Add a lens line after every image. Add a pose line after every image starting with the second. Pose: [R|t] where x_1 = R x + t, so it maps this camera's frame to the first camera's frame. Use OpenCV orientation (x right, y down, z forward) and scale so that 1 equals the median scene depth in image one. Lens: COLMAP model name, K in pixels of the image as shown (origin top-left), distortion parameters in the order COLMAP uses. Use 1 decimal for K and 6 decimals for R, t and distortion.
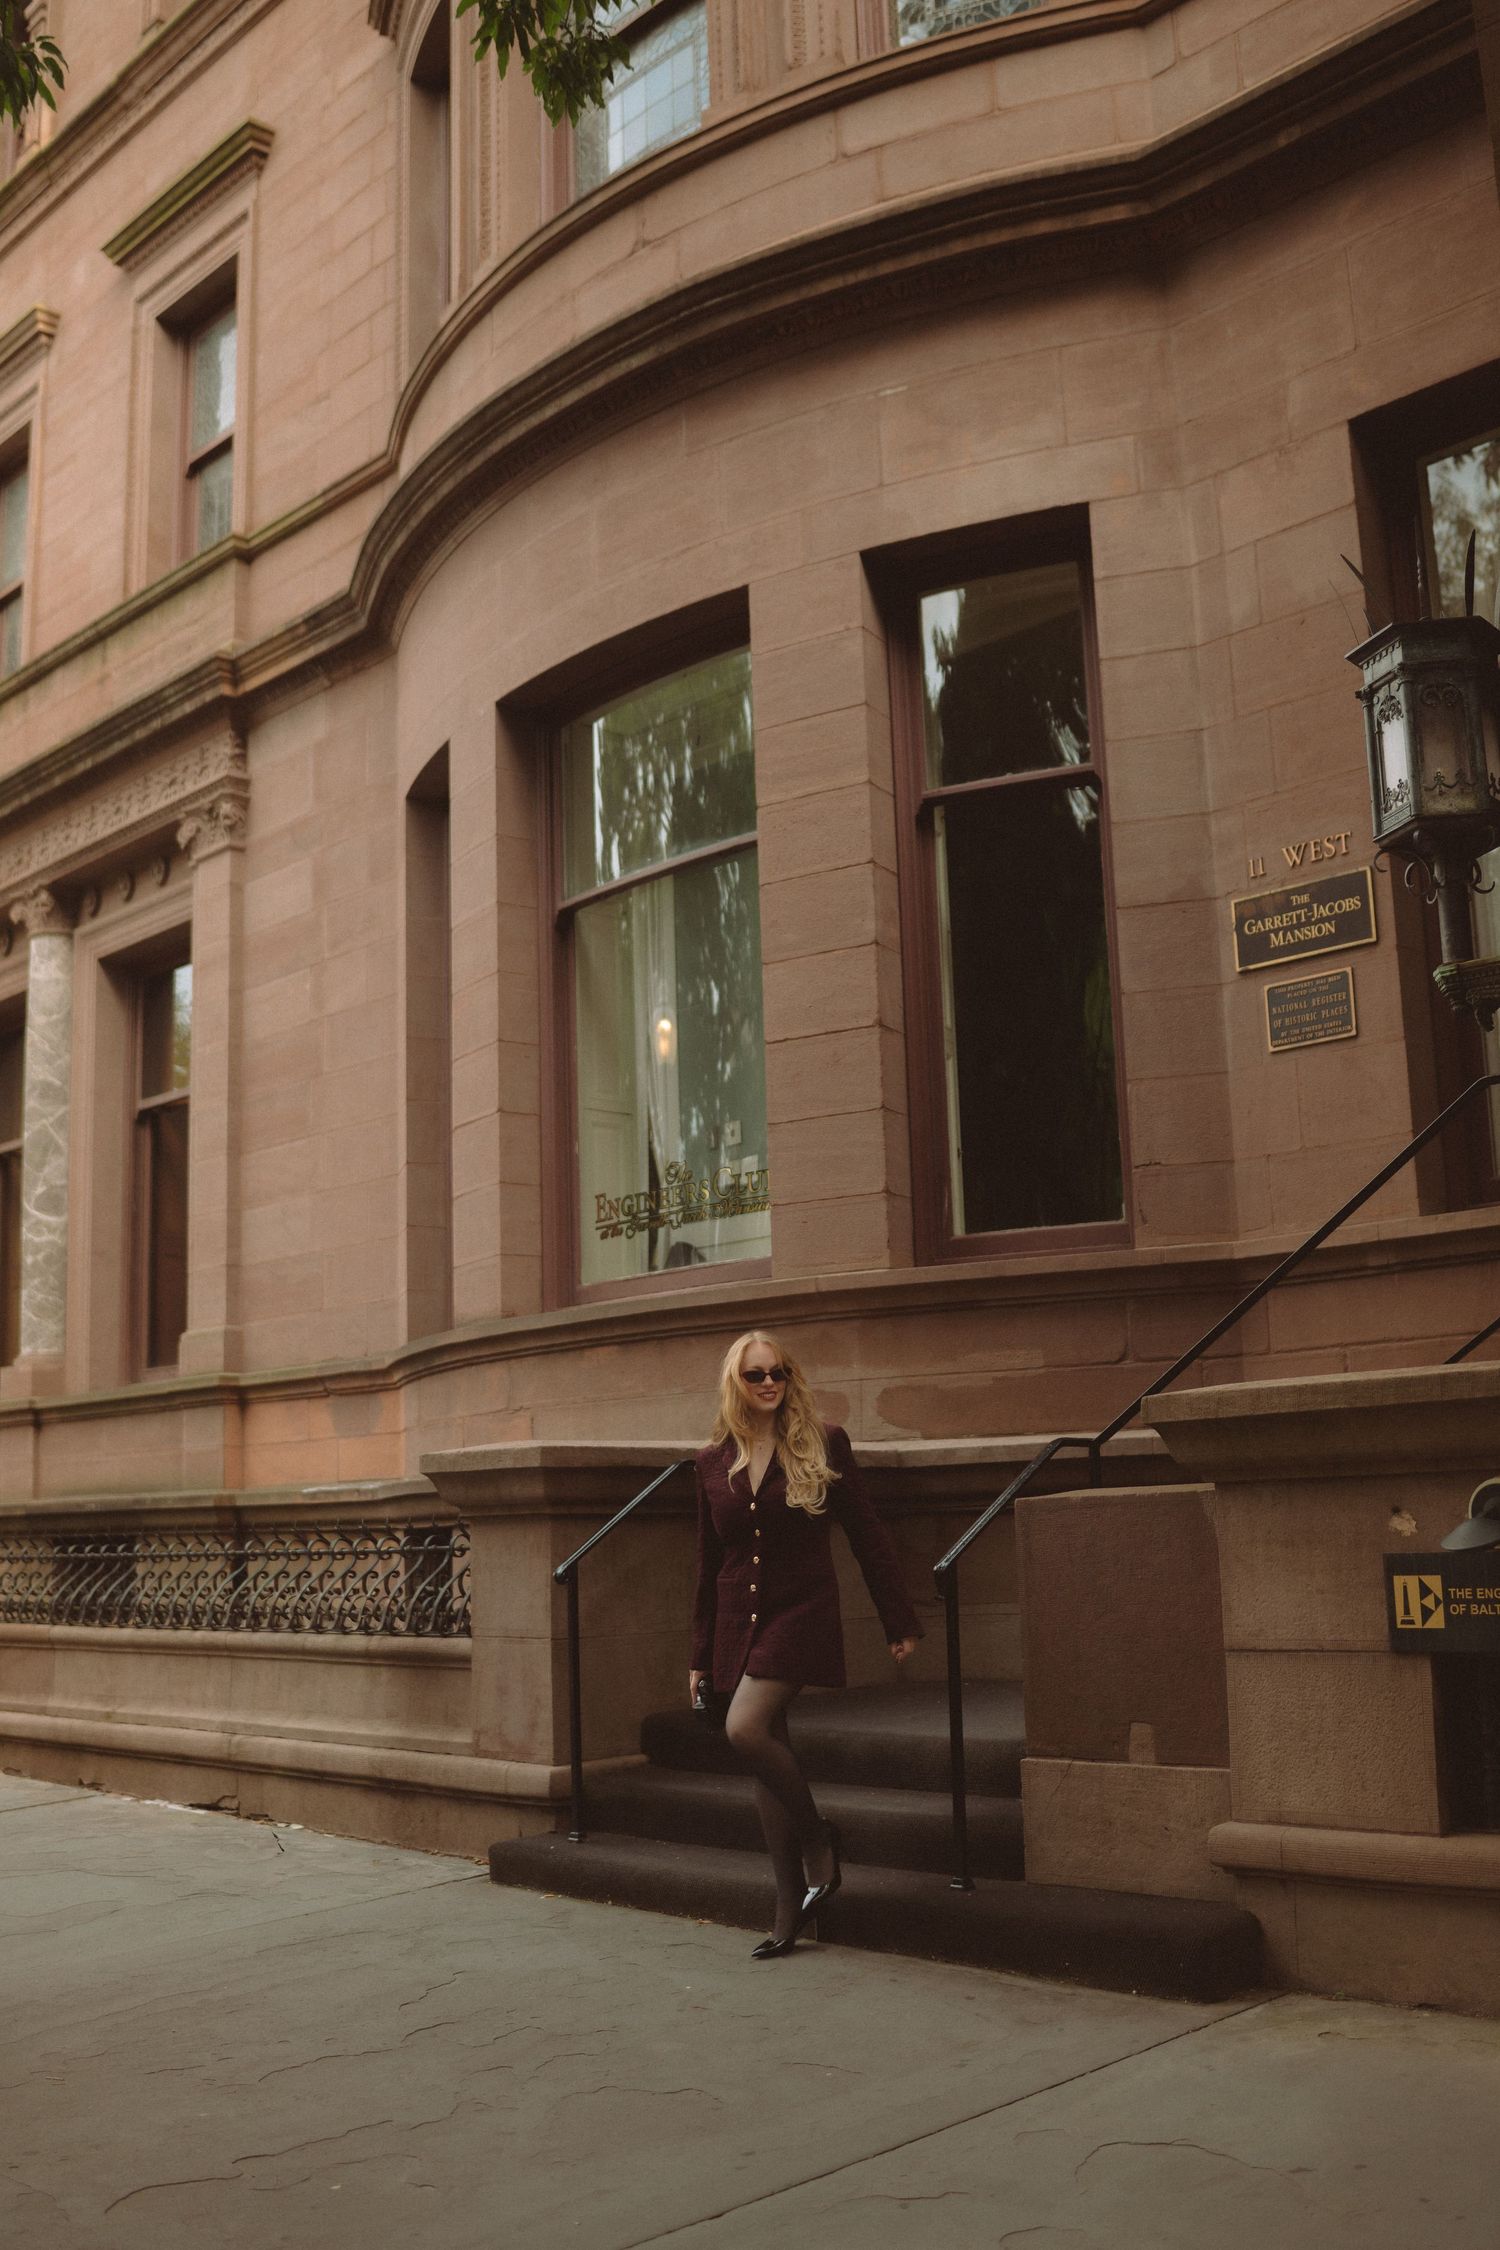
lens RADIAL K [[2287.6, 0, 749.3], [0, 2287.6, 1115.6], [0, 0, 1]] dist [-0.057683, 0.000000]
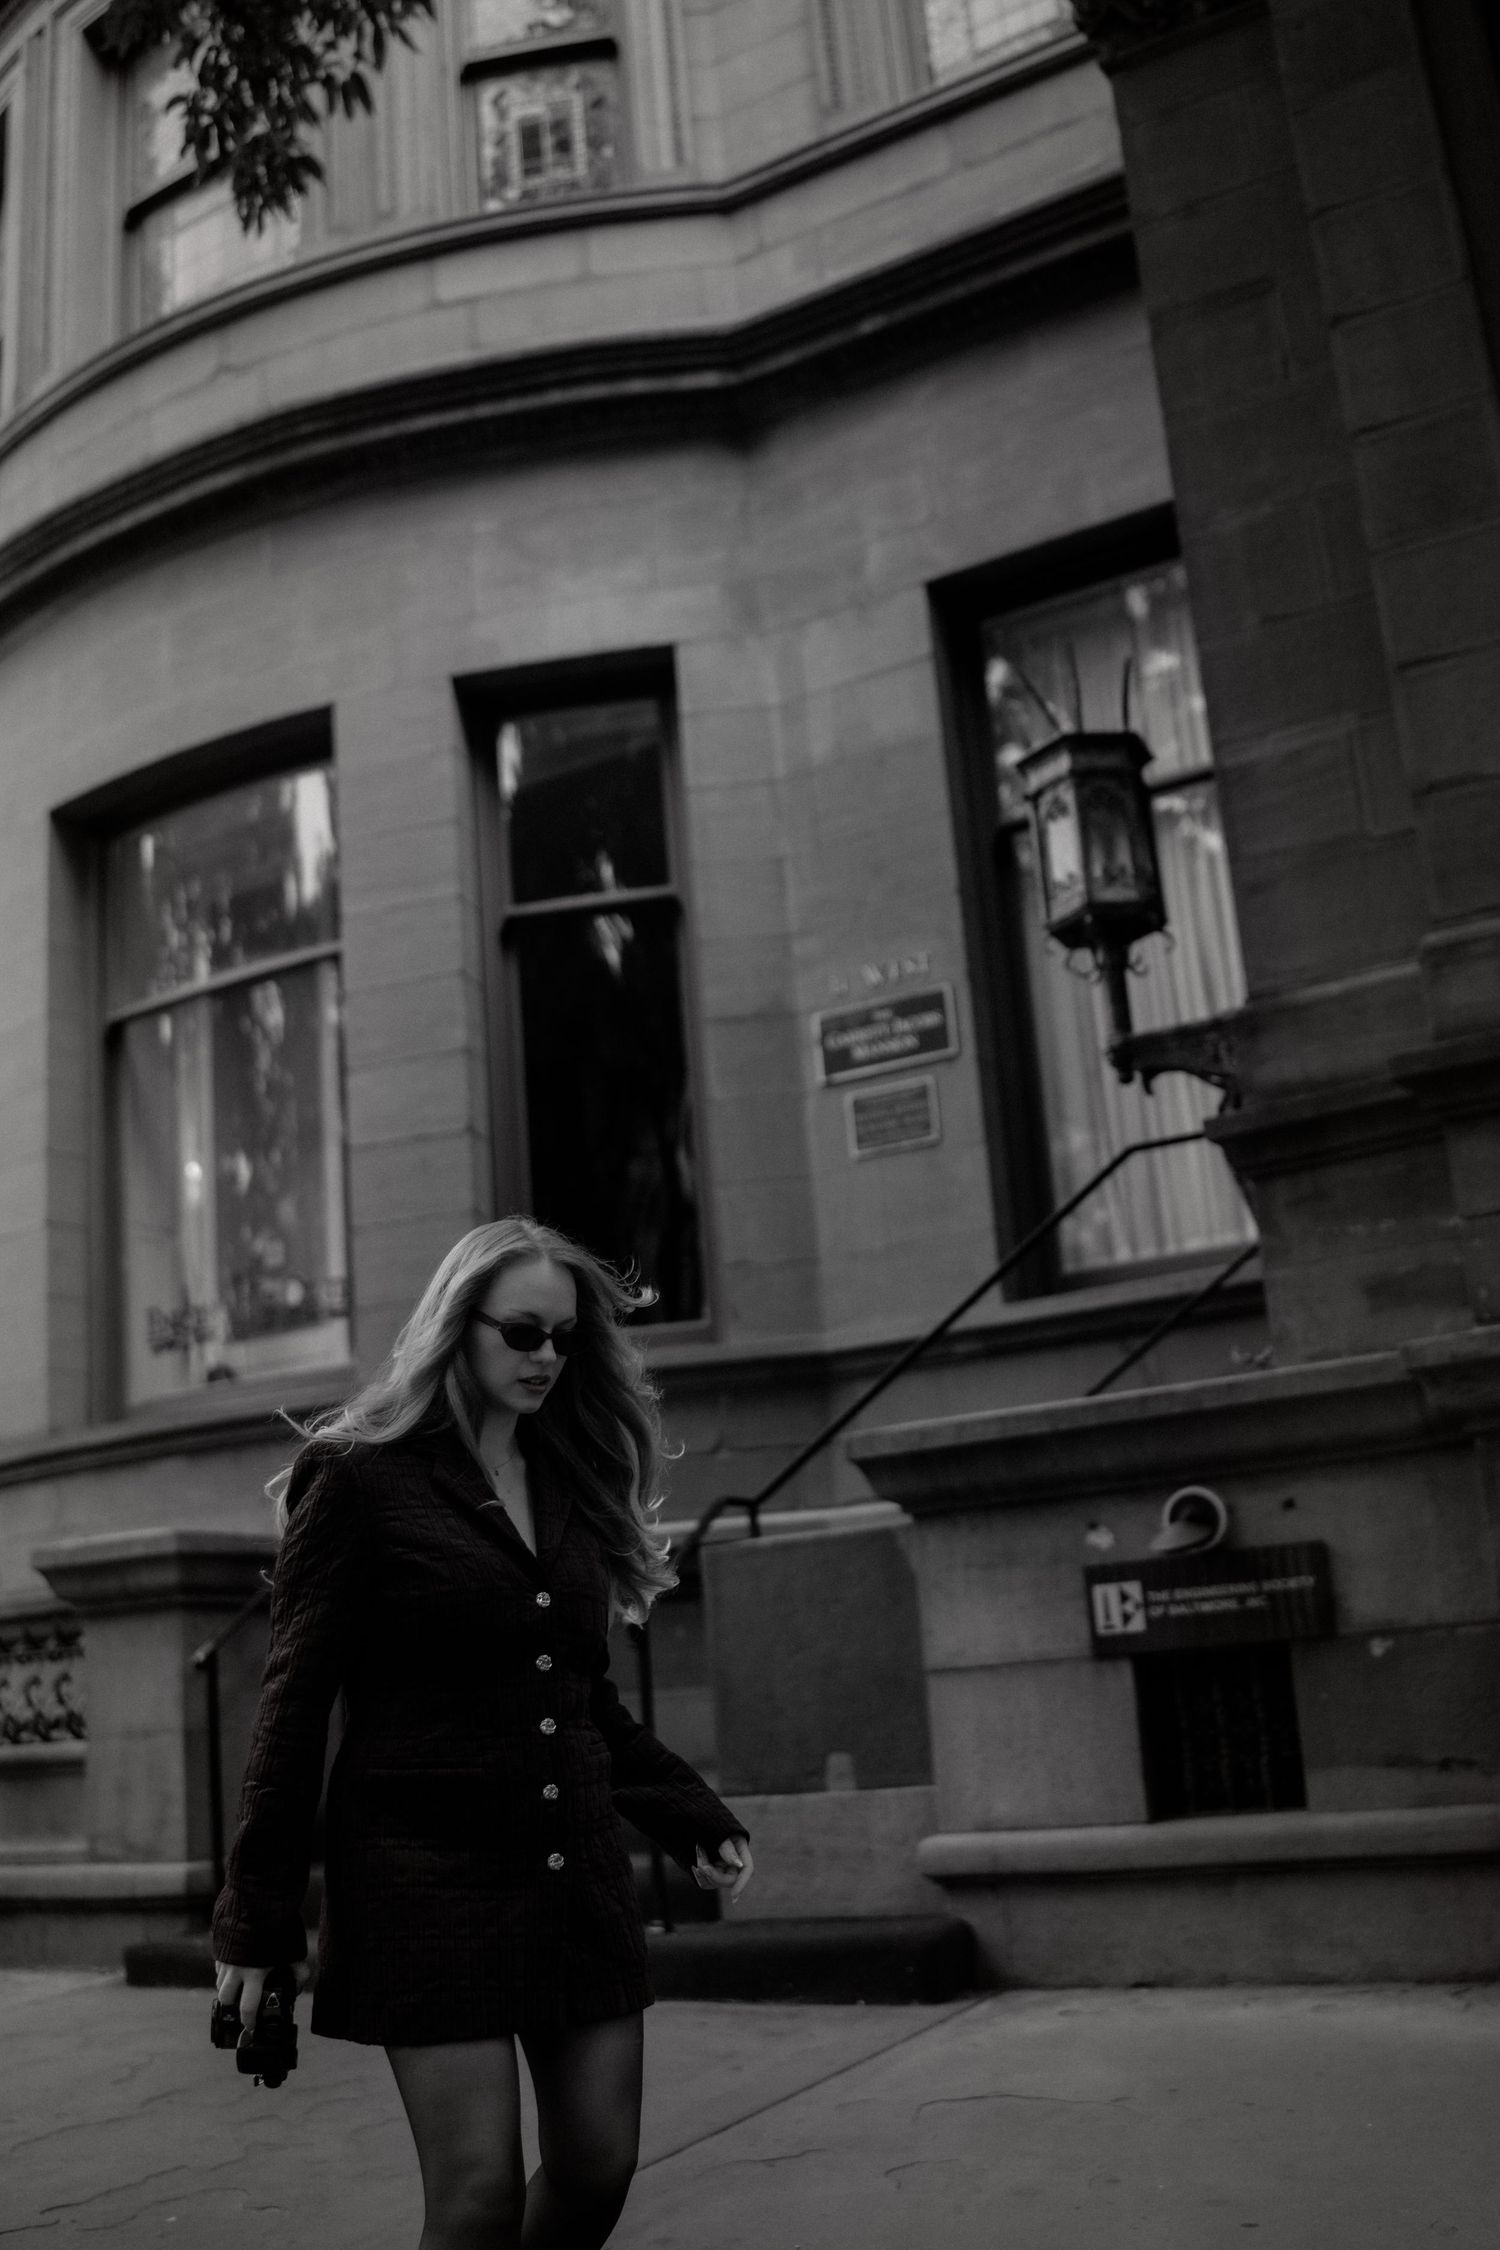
lens RADIAL K [[2287.6, 0, 727.4], [0, 2287.6, 1116.0], [0, 0, 1]] dist [-0.057683, 0.000000]
pose [[0.964128, 0.024942, 0.264262, -0.110080], [-0.002159, 0.996279, -0.086155, 0.044682], [-0.265428, 0.082494, 0.960595, -0.011574]]
